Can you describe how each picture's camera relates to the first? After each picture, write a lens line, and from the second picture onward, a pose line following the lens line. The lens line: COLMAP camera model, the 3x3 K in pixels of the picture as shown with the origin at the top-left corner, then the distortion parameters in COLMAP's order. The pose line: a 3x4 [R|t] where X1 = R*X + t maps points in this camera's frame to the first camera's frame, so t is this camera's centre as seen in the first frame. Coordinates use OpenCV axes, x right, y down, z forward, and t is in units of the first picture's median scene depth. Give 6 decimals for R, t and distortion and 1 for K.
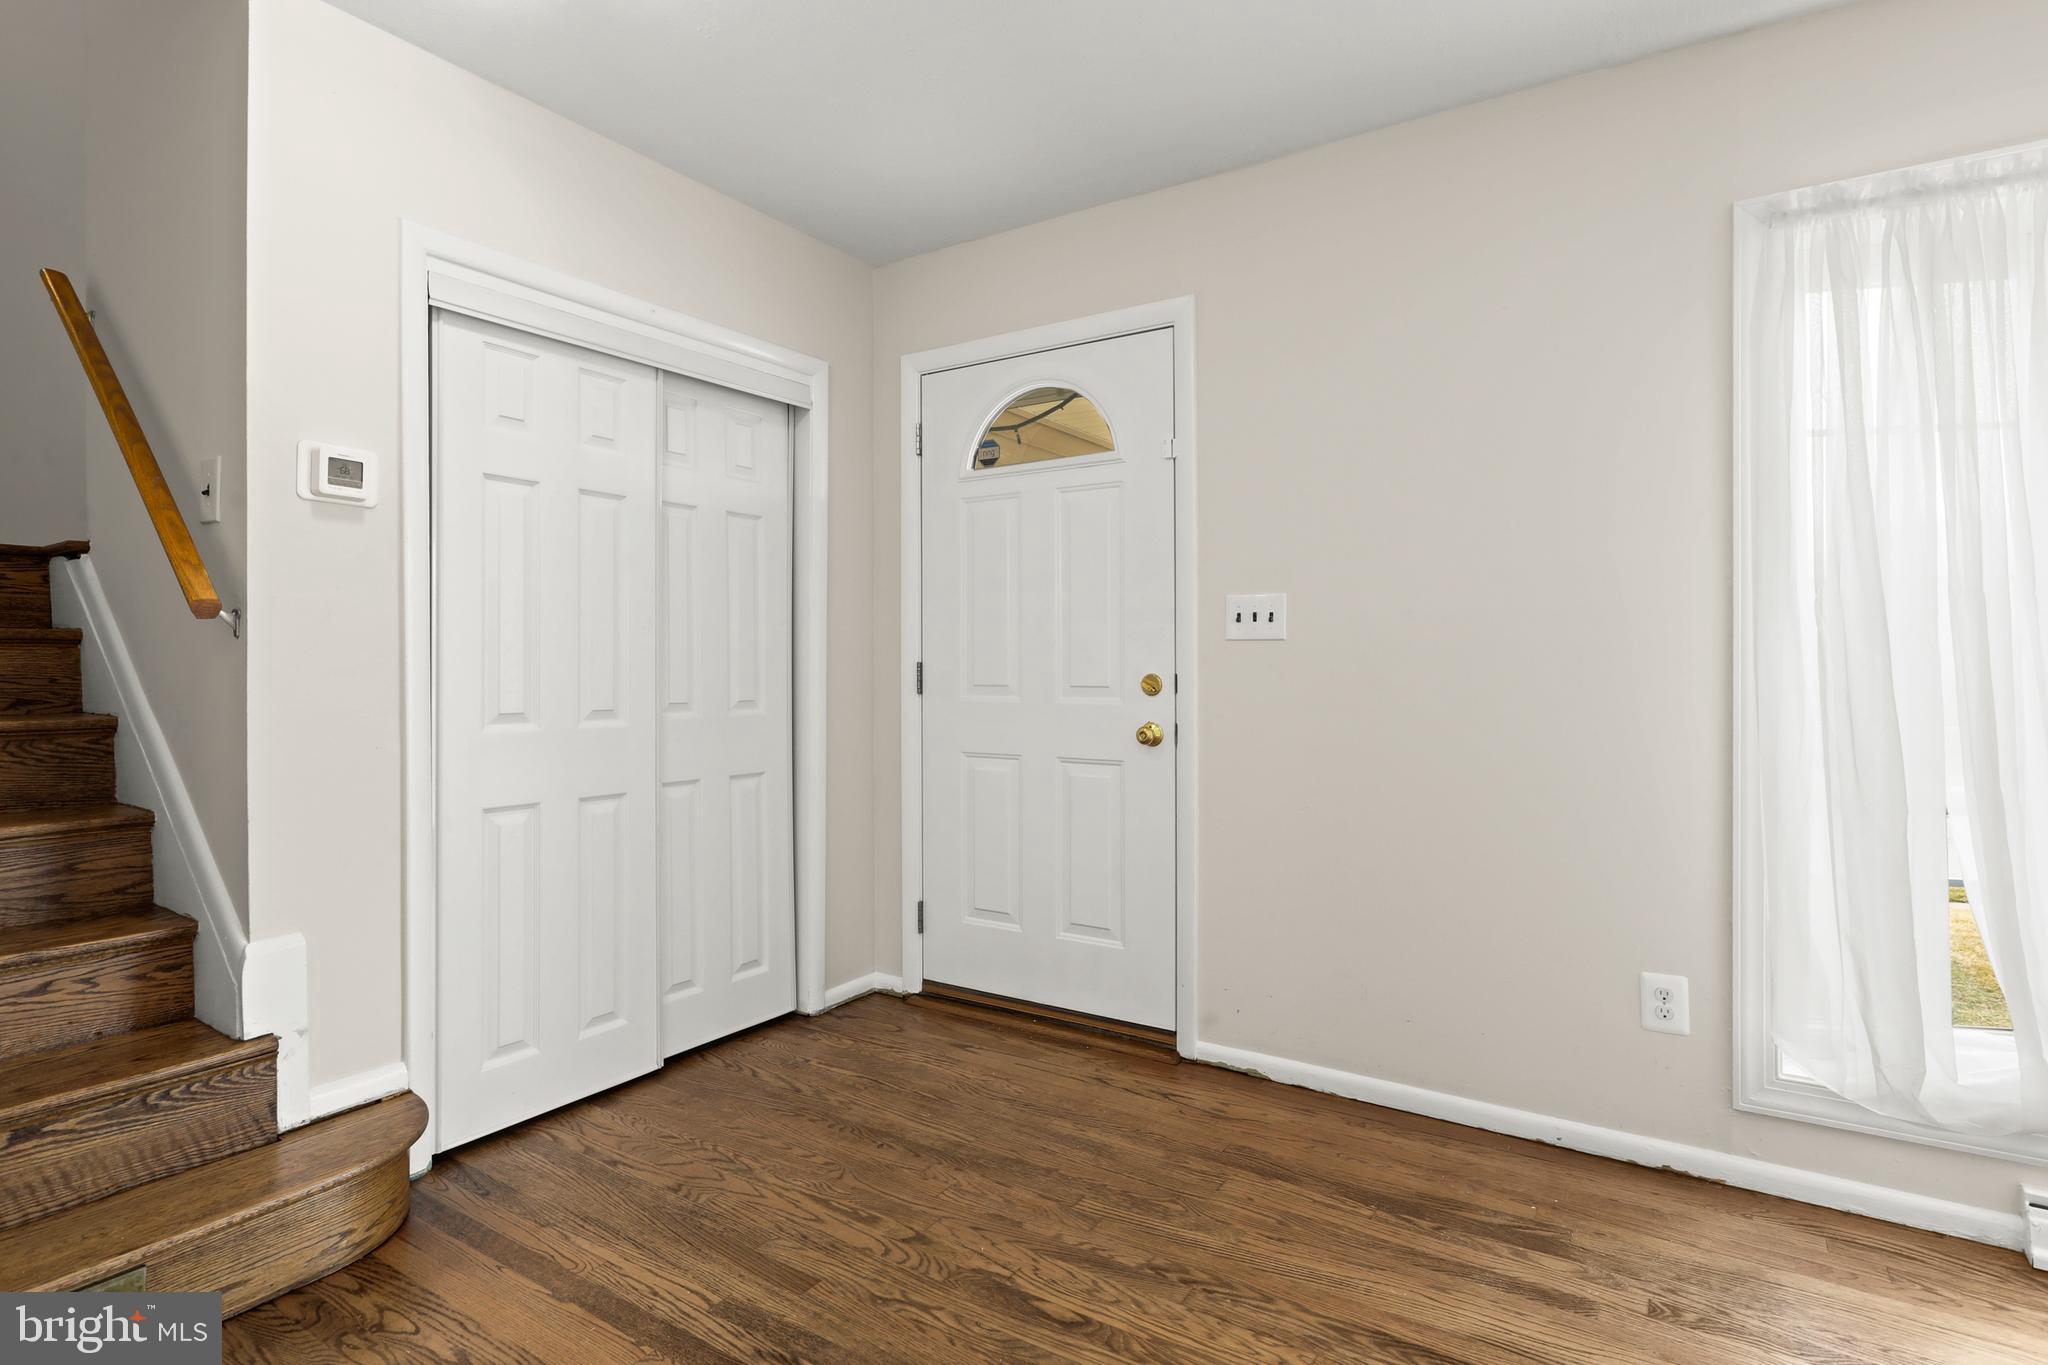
lens RADIAL K [[1032.6, 0, 1020.8], [0, 1032.6, 667.2], [0, 0, 1]] dist [-0.001112, -0.000161]
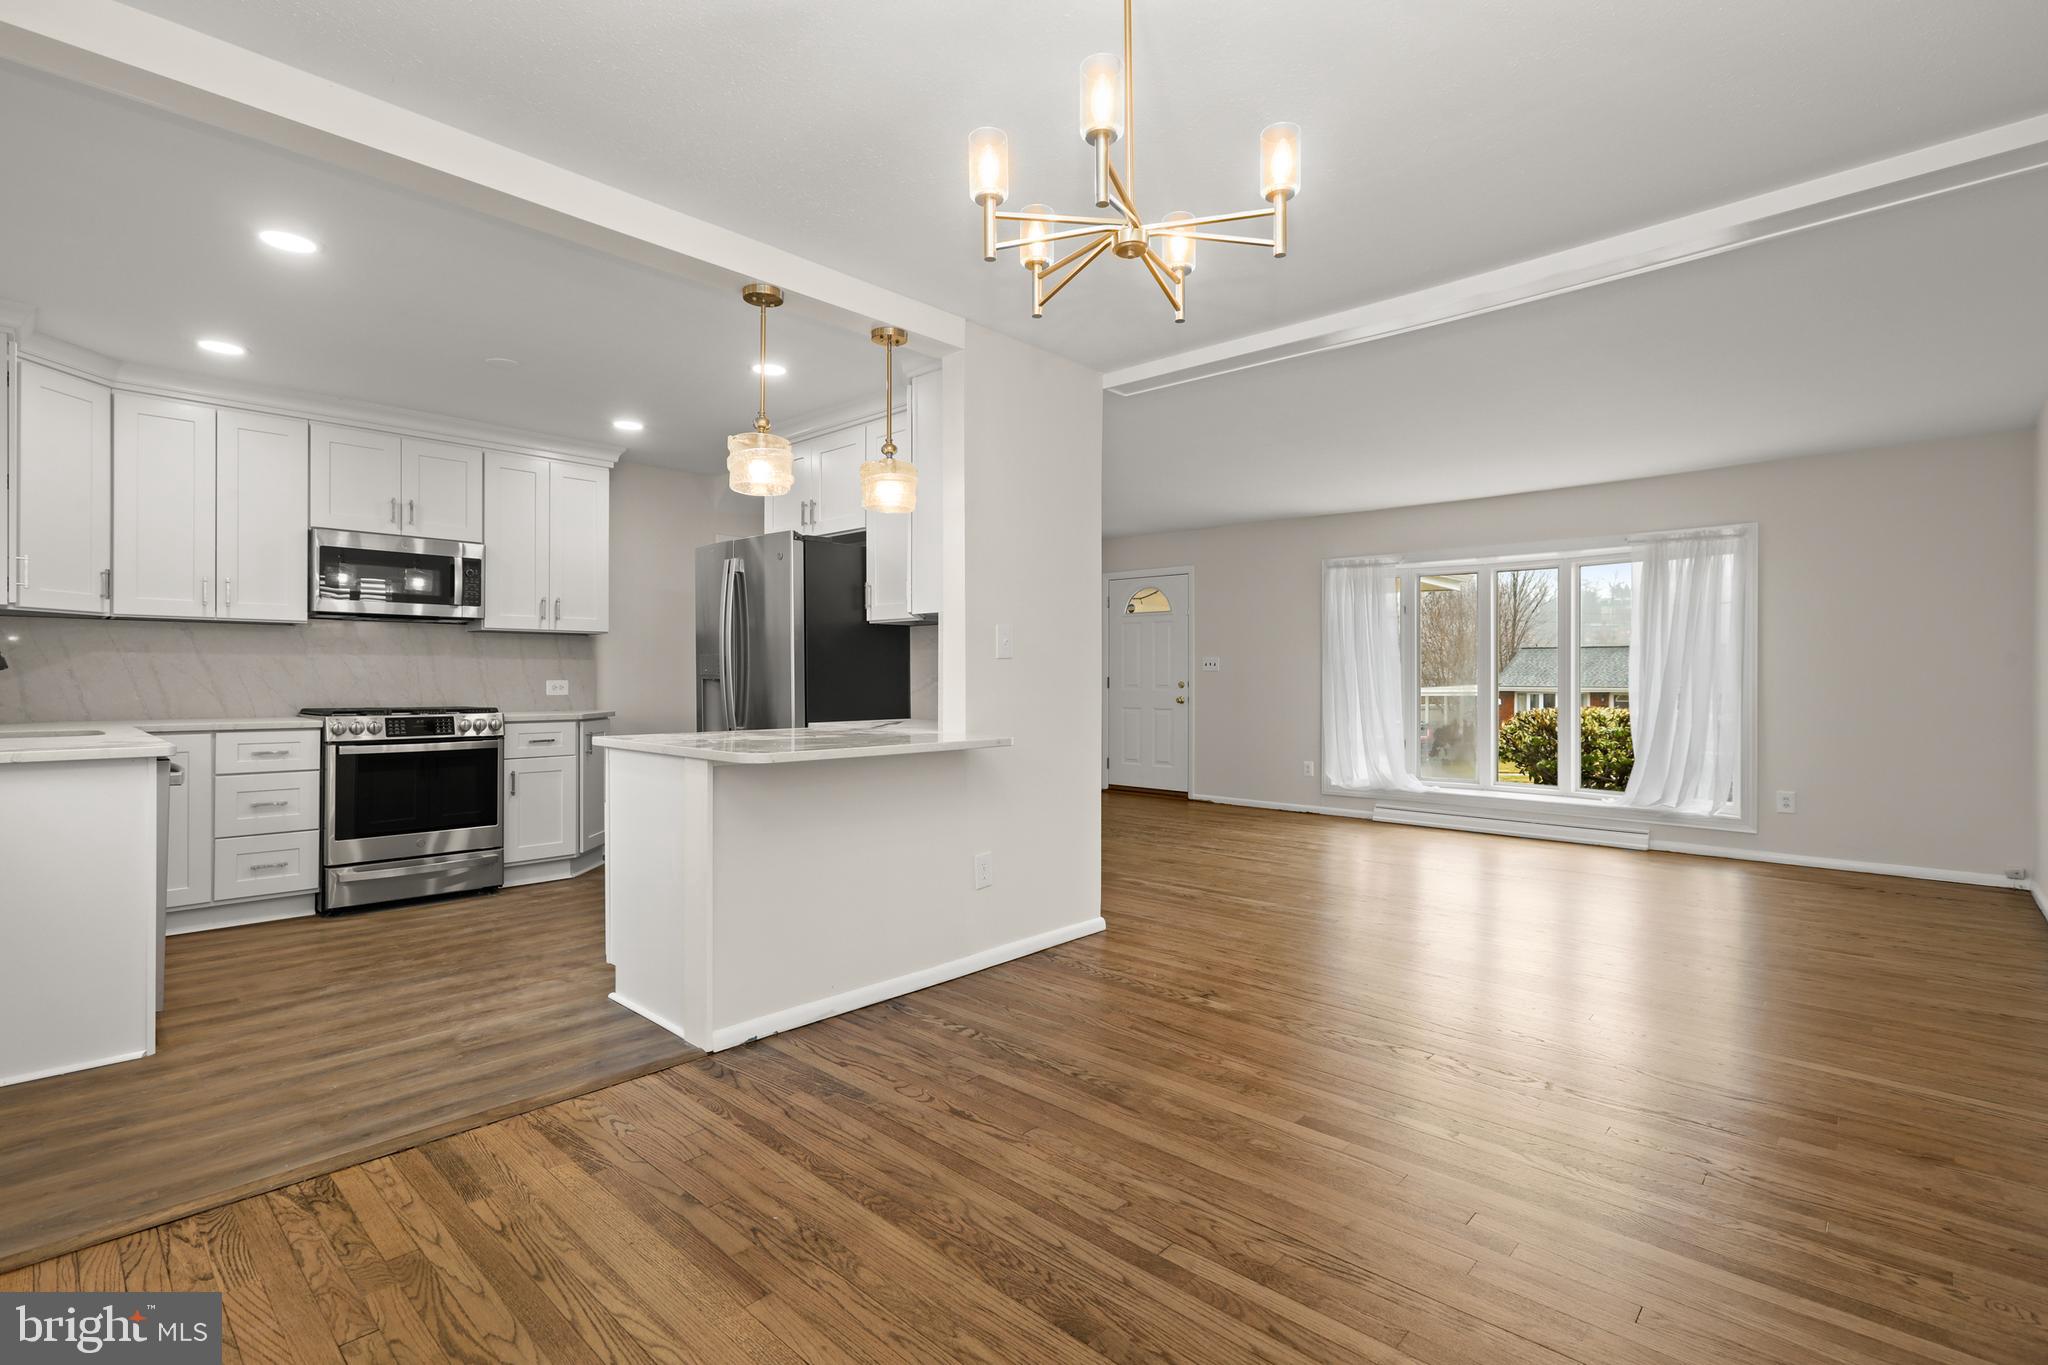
lens RADIAL K [[948.7, 0, 1022.8], [0, 948.7, 673.1], [0, 0, 1]] dist [0.000758, 0.001264]
pose [[0.985491, 0.006015, -0.169619, 0.168943], [-0.007293, 0.999950, -0.006913, 0.005401], [0.169569, 0.008050, 0.985485, -2.410259]]
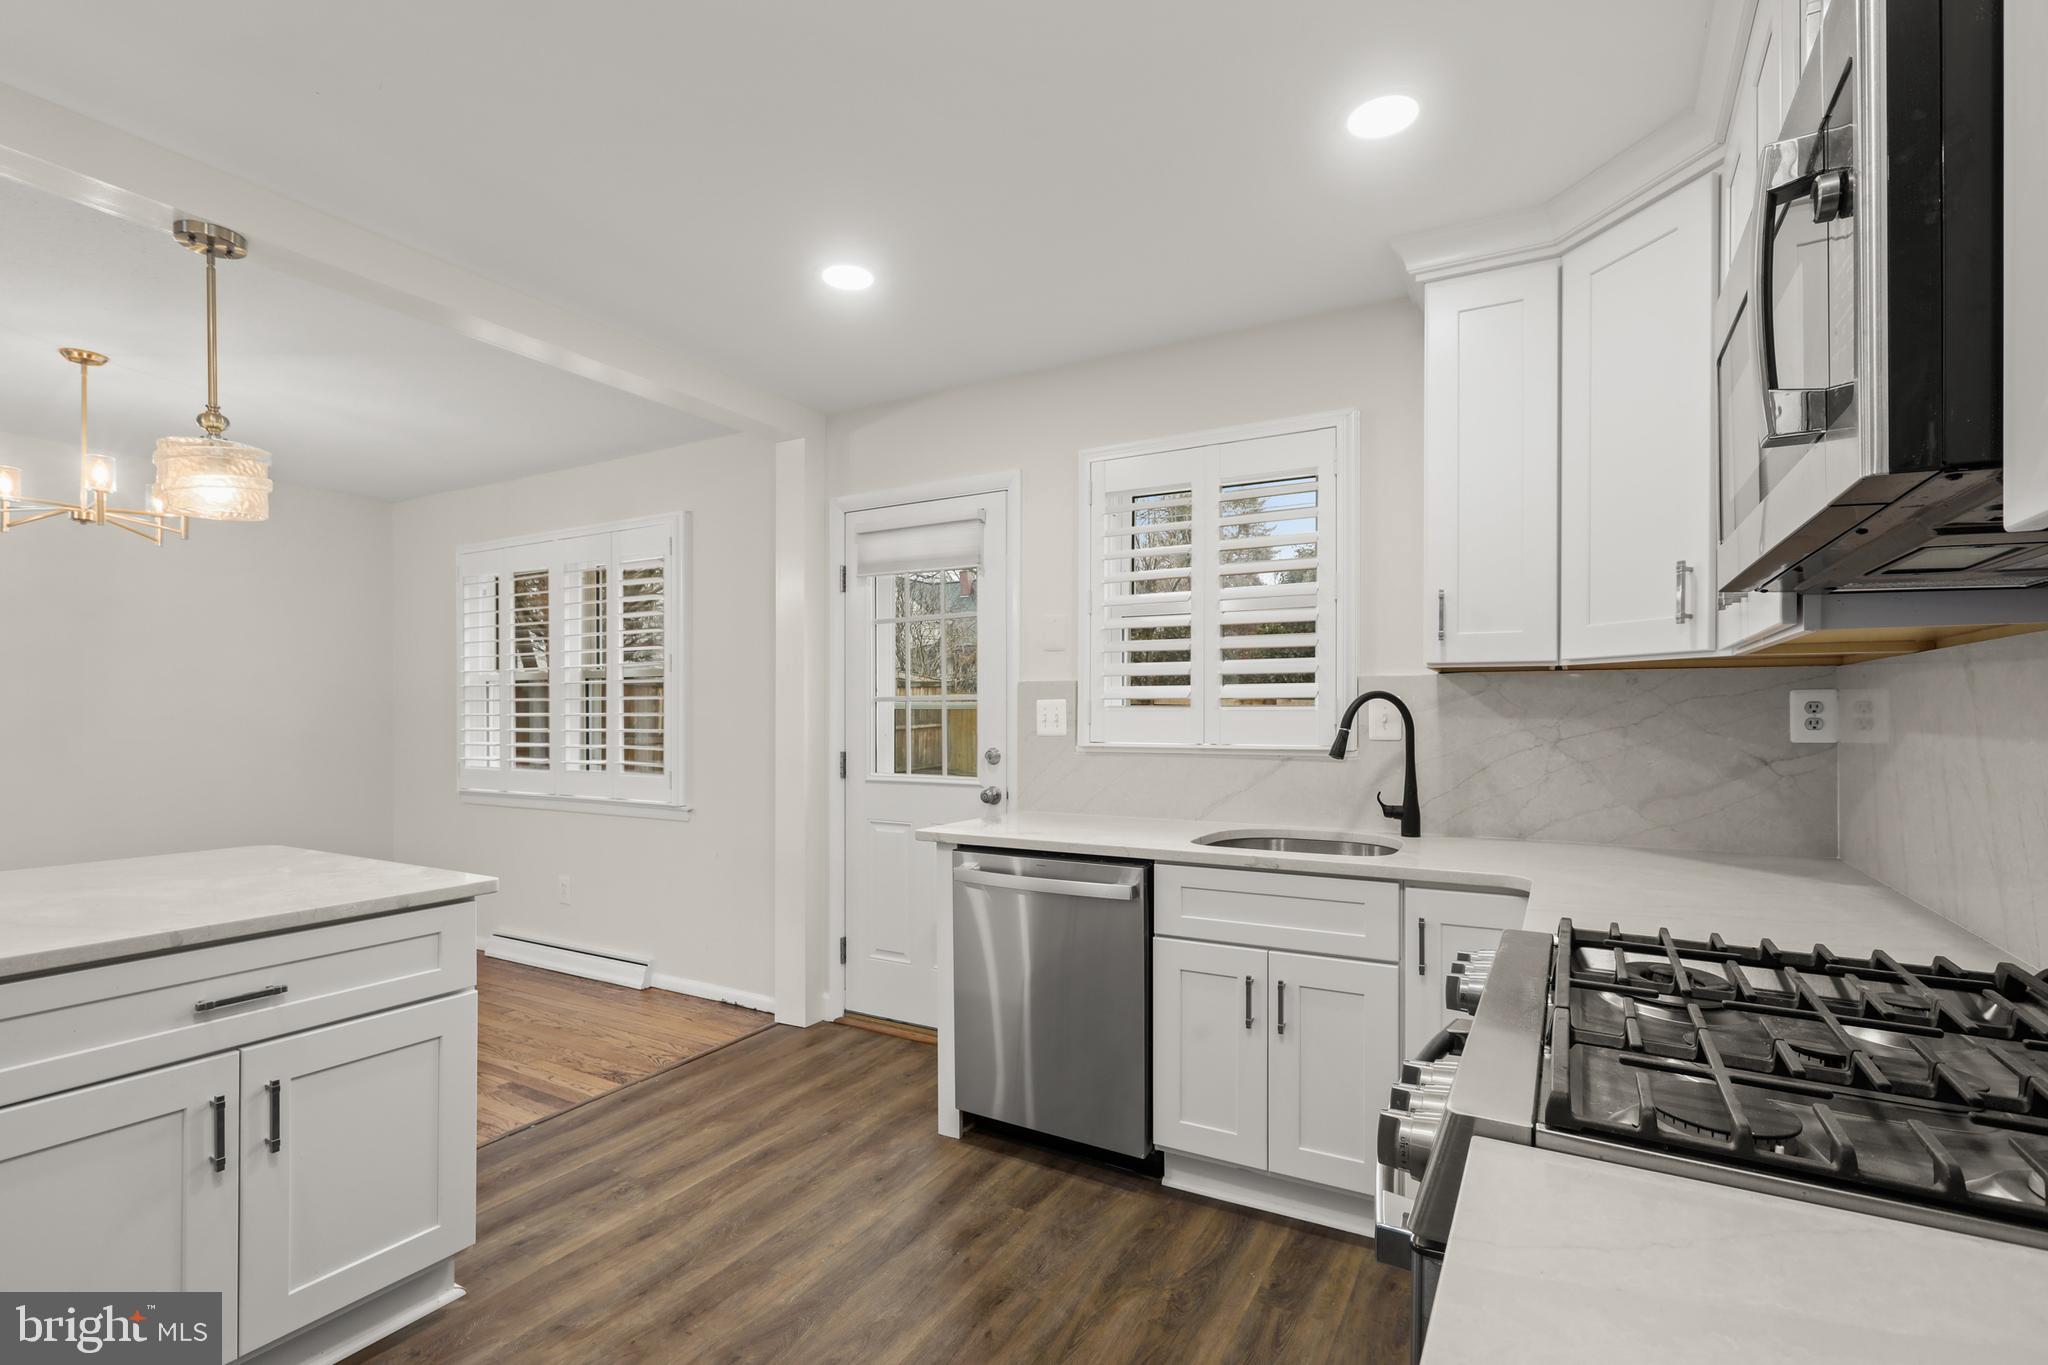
lens RADIAL K [[944.3, 0, 1027.8], [0, 944.3, 714.7], [0, 0, 1]] dist [0.002089, 0.000738]
pose [[-0.997831, 0.005475, -0.065599, -1.085166], [0.004996, 0.999960, 0.007470, -0.055223], [0.065638, 0.007126, -0.997818, -0.306350]]
